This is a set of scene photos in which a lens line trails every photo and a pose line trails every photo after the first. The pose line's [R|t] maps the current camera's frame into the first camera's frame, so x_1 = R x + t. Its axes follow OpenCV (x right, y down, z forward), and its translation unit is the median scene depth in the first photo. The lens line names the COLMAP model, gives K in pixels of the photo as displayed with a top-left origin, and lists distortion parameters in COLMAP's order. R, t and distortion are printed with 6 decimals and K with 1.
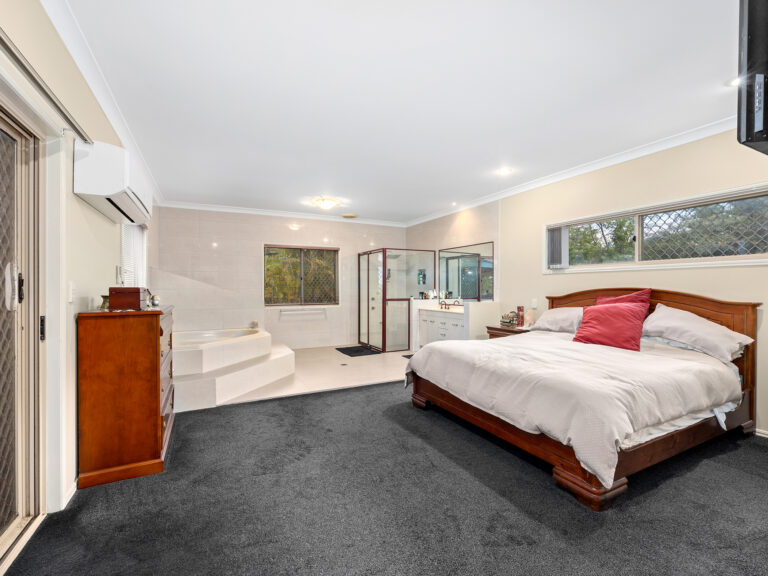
lens RADIAL K [[350.2, 0, 387.0], [0, 350.2, 288.2], [0, 0, 1]] dist [0.001886, 0.000145]
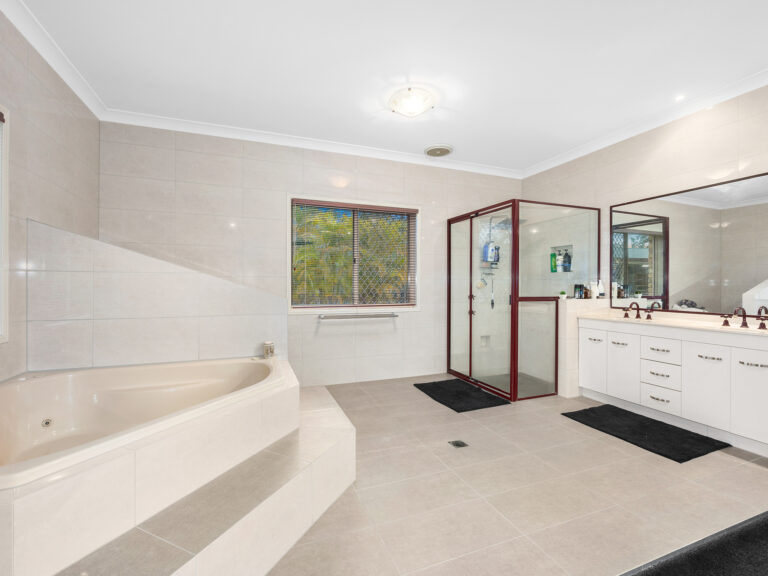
lens RADIAL K [[350.2, 0, 382.6], [0, 350.2, 286.9], [0, 0, 1]] dist [0.001886, 0.000145]
pose [[0.994421, 0.005077, -0.105366, -0.137549], [-0.004935, 0.999987, 0.001605, 0.014139], [0.105373, -0.001076, 0.994432, 0.431069]]
